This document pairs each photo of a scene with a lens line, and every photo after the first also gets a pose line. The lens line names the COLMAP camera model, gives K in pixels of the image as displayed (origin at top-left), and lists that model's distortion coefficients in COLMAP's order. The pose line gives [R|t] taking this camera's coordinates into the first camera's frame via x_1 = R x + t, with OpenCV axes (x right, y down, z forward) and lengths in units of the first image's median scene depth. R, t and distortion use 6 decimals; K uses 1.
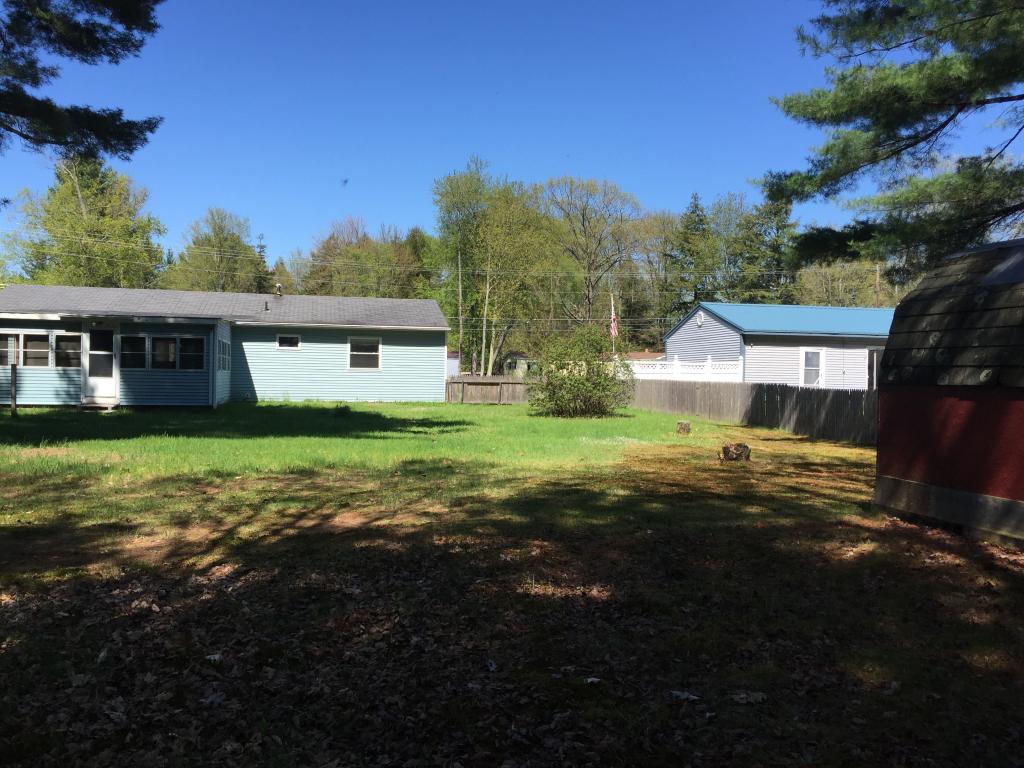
lens RADIAL K [[847.3, 0, 506.1], [0, 847.3, 382.9], [0, 0, 1]] dist [0.071823, -0.084980]
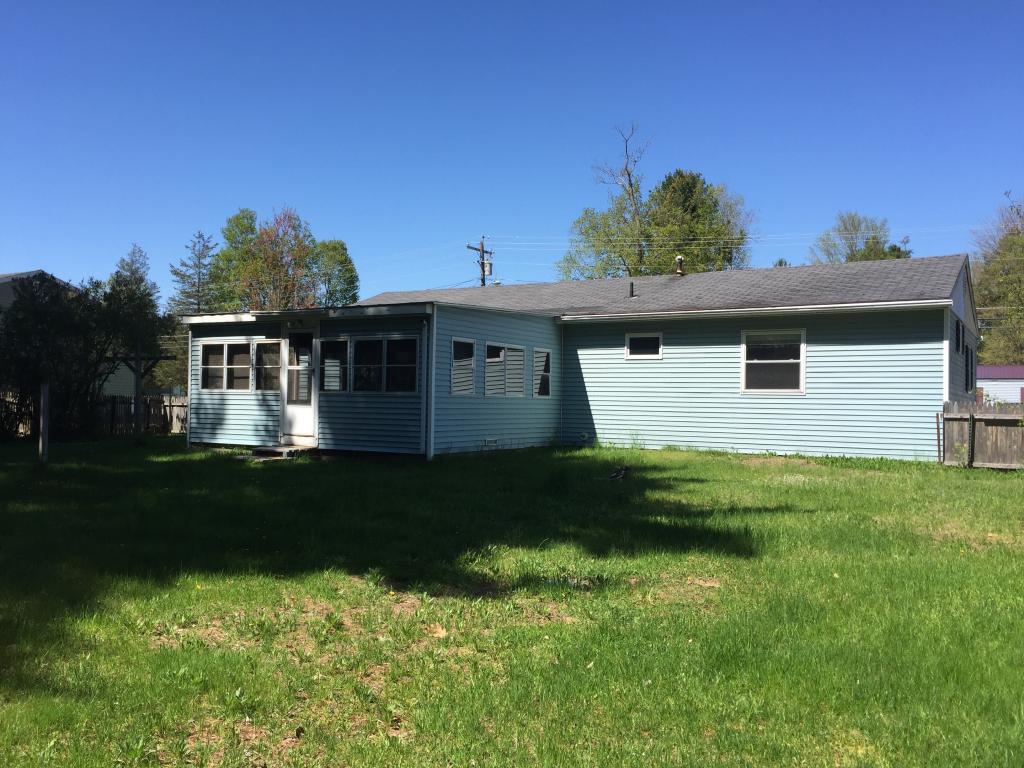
lens RADIAL K [[847.3, 0, 554.8], [0, 847.3, 405.1], [0, 0, 1]] dist [0.071823, -0.084980]
pose [[0.734673, 0.000029, -0.678421, 0.113283], [-0.008458, 0.999923, -0.009117, -0.002250], [0.678368, 0.012437, 0.734617, 0.635275]]
